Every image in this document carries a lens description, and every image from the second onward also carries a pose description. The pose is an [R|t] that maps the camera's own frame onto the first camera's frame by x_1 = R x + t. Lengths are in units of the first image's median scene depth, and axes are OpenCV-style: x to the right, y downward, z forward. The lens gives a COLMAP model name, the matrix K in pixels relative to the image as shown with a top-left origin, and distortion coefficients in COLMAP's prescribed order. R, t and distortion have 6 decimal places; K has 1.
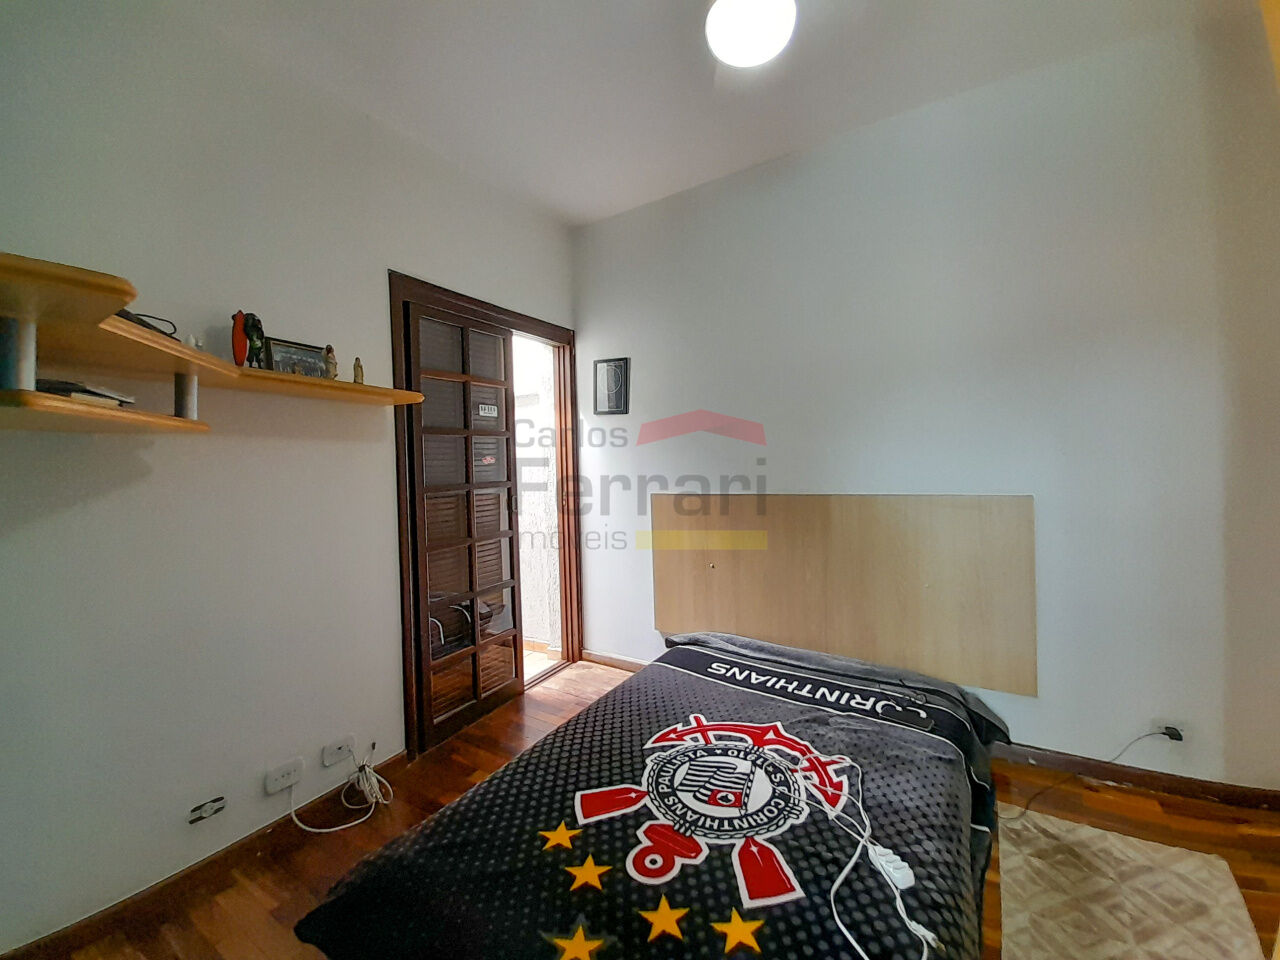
lens RADIAL K [[514.3, 0, 638.6], [0, 514.3, 475.9], [0, 0, 1]] dist [0.001434, -0.000819]
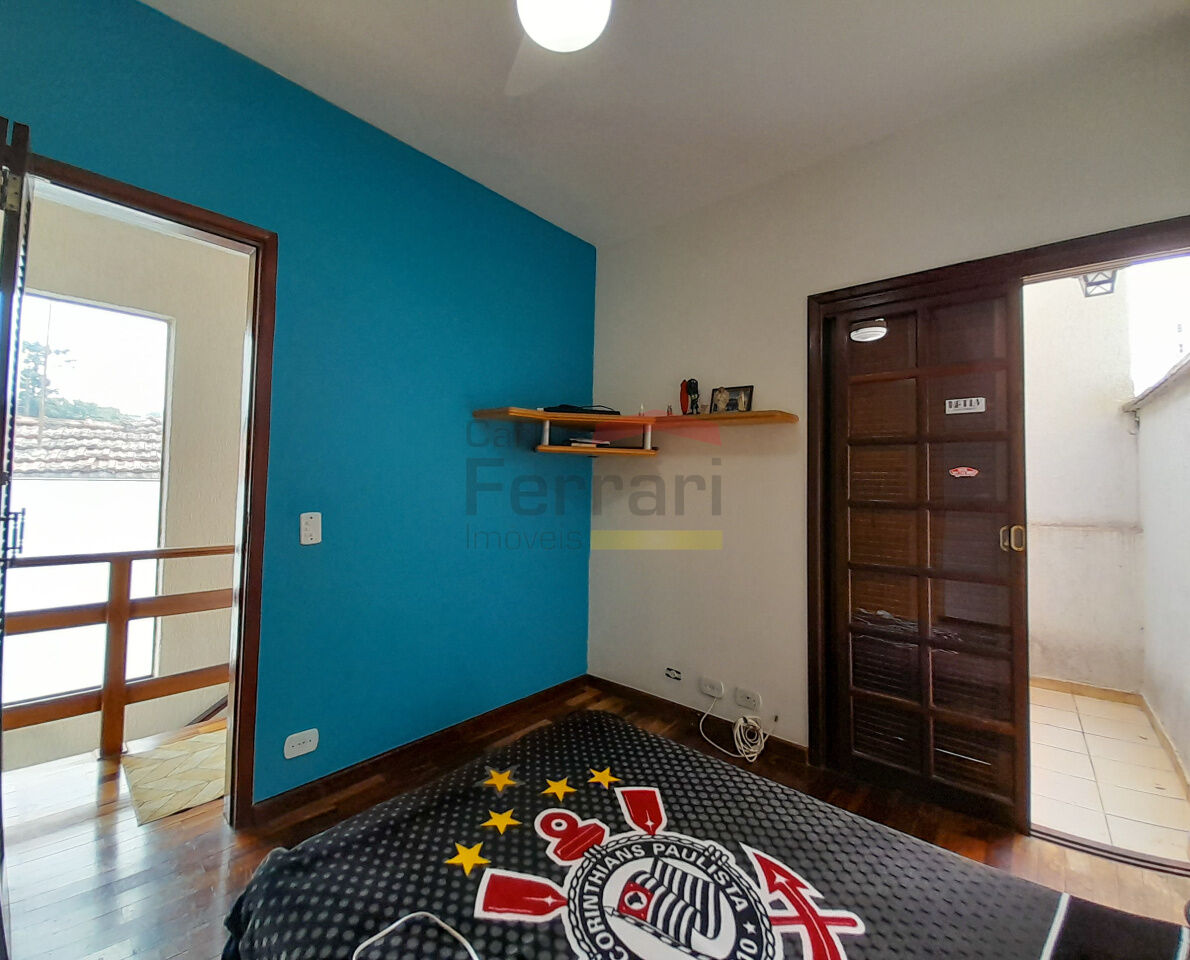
lens RADIAL K [[545.3, 0, 594.6], [0, 545.3, 475.0], [0, 0, 1]] dist [0.005329, -0.000709]
pose [[-0.189420, 0.012088, -0.981822, 1.008041], [-0.037993, 0.999085, 0.019630, -0.037983], [0.981161, 0.041021, -0.188788, 1.083711]]
